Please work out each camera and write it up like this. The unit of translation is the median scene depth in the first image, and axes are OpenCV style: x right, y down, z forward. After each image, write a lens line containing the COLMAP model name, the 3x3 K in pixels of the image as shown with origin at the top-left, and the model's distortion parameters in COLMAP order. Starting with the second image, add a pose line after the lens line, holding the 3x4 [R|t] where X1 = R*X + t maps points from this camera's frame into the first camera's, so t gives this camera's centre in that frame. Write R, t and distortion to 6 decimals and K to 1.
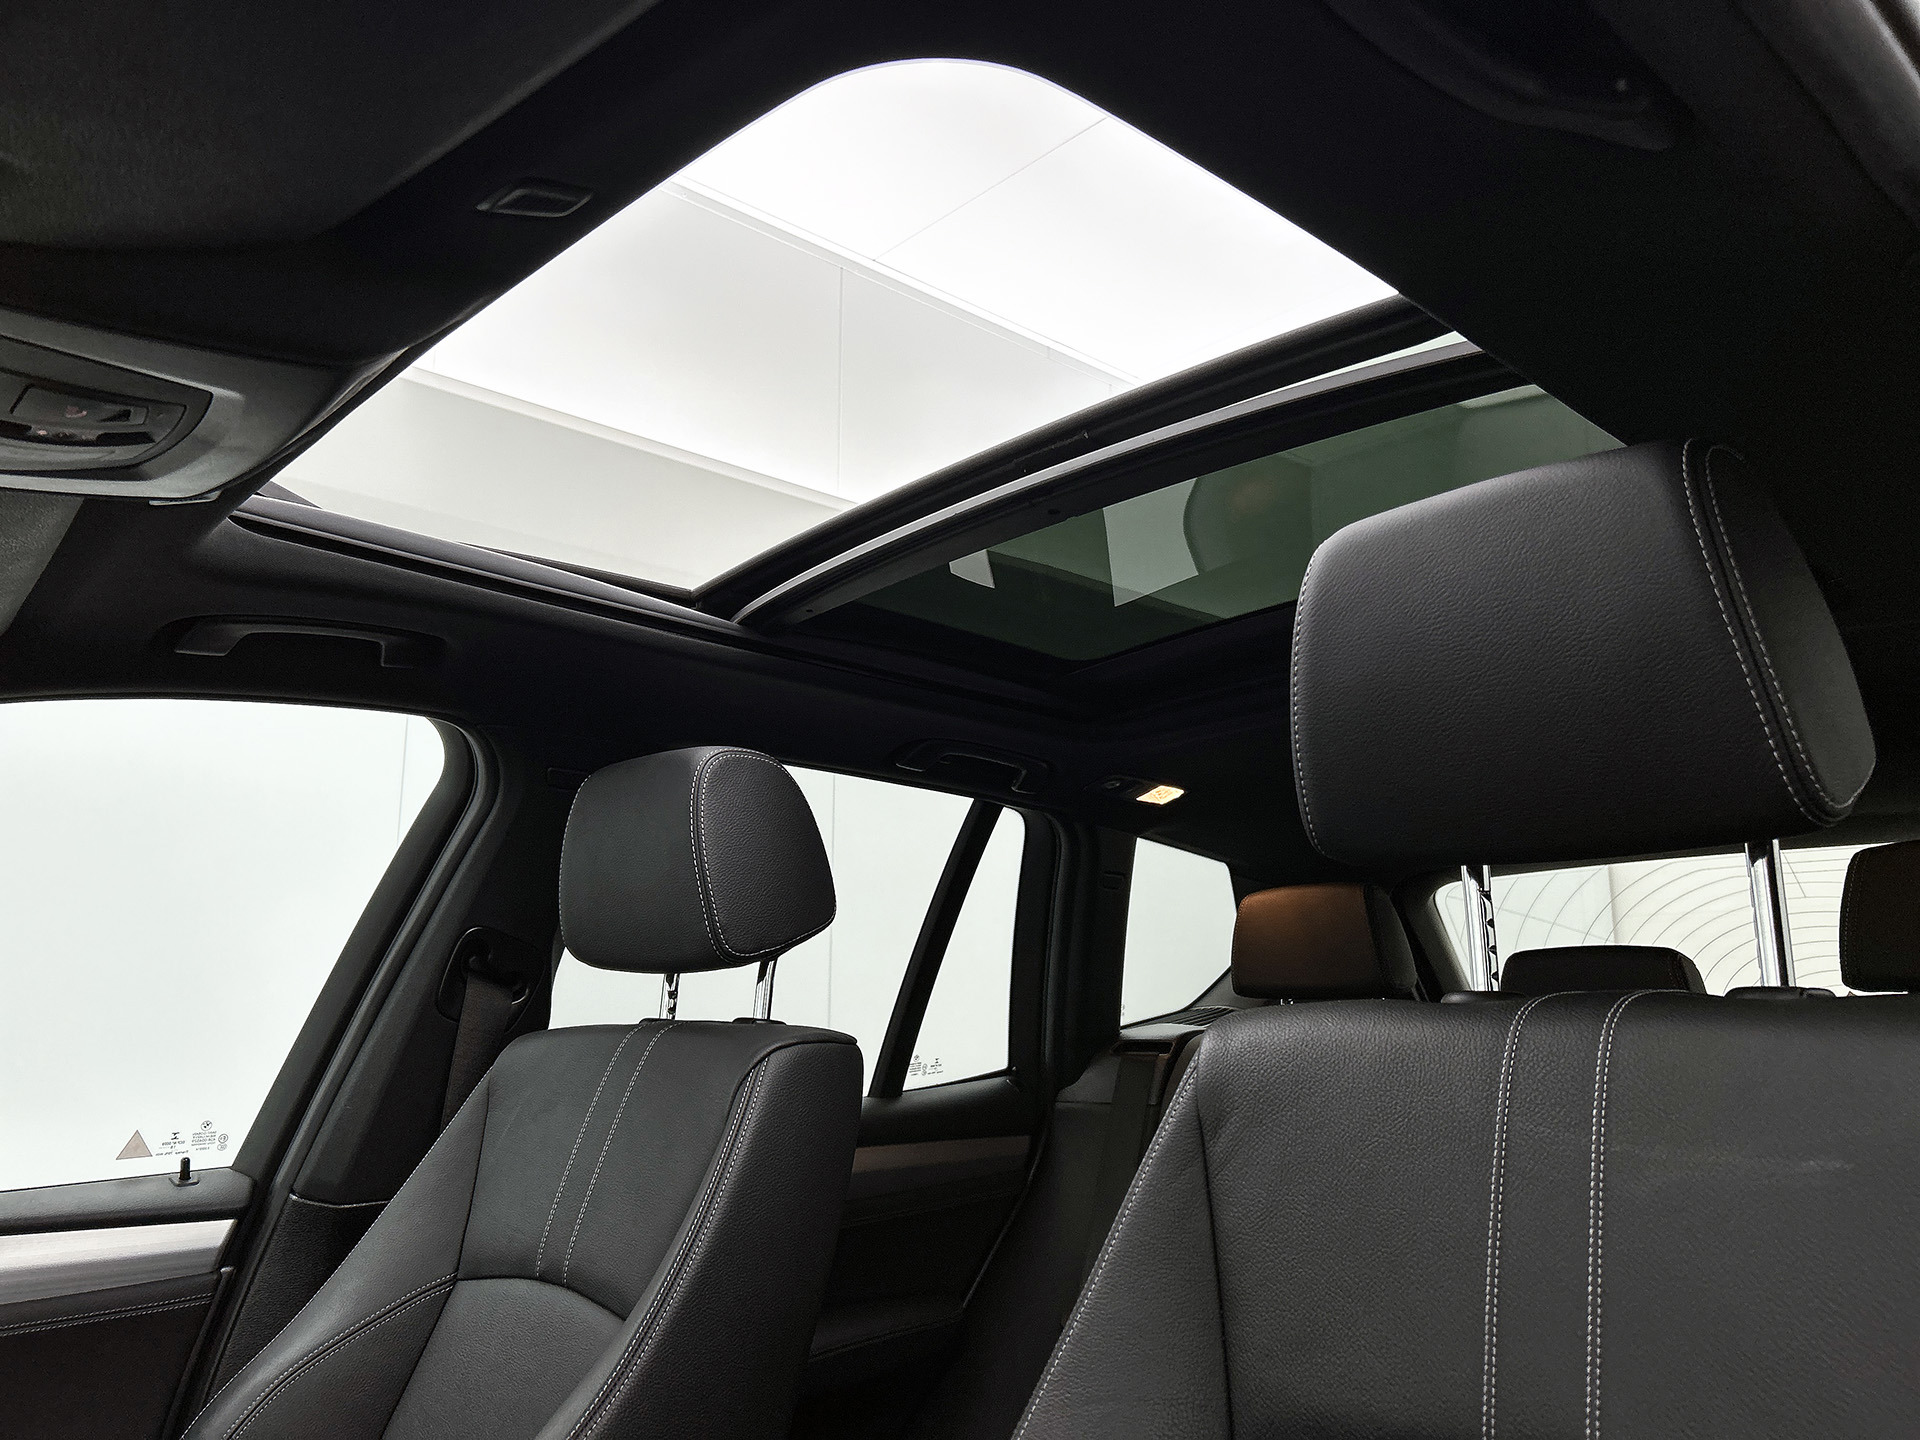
lens RADIAL K [[1452.9, 0, 963.7], [0, 1452.9, 730.4], [0, 0, 1]] dist [0.037626, -0.024812]
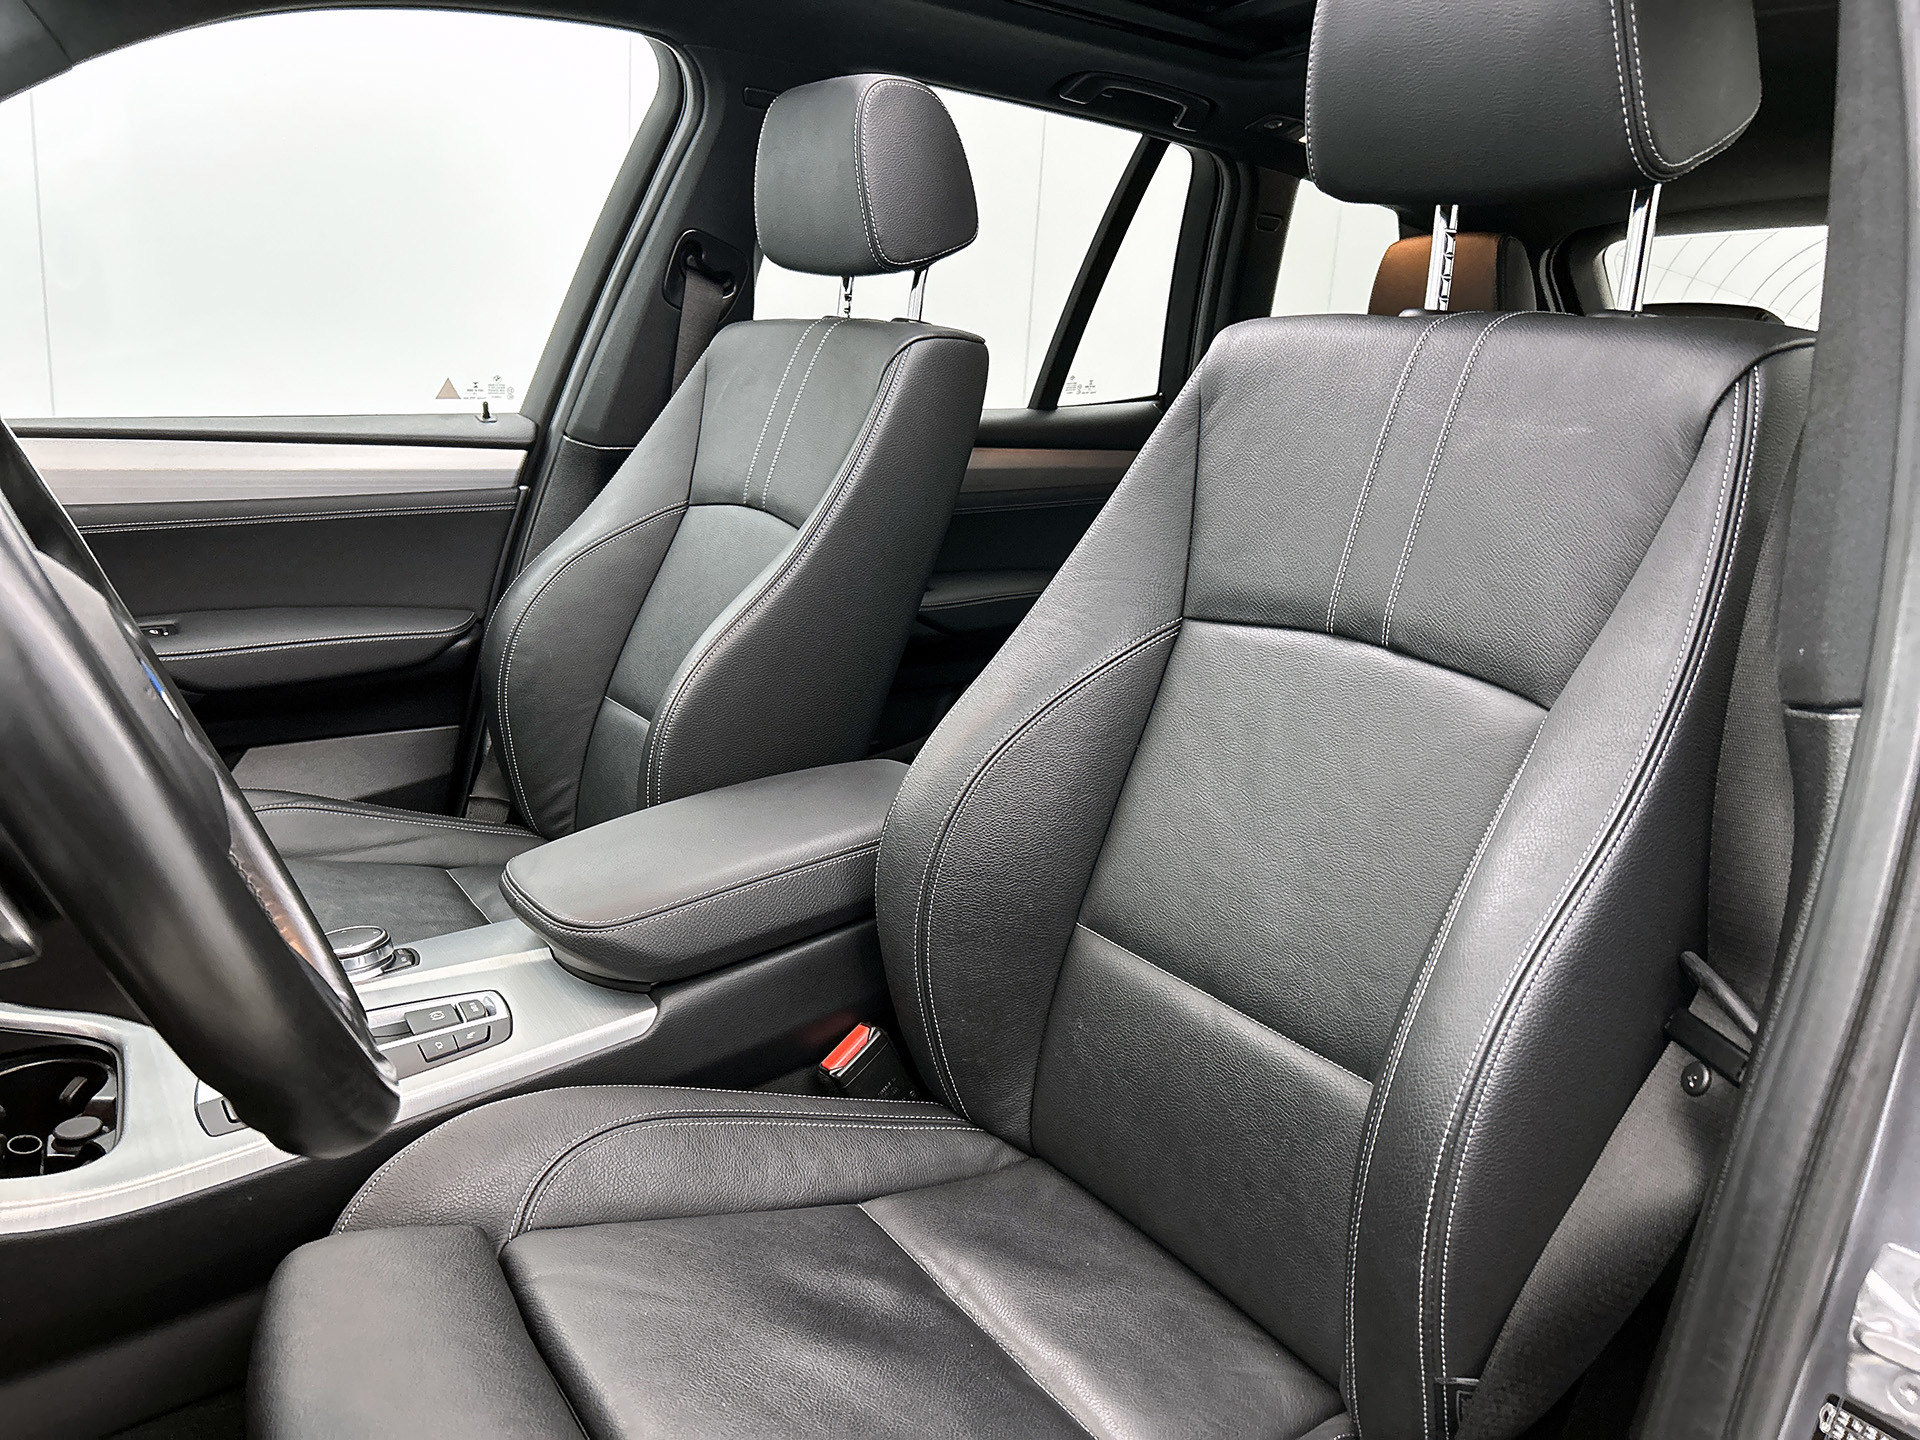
lens RADIAL K [[1452.9, 0, 949.2], [0, 1452.9, 709.0], [0, 0, 1]] dist [0.037626, -0.024812]
pose [[0.984731, 0.101411, -0.141494, 0.087466], [-0.033941, 0.909044, 0.415316, -0.012751], [0.170742, -0.404172, 0.898606, -0.207695]]
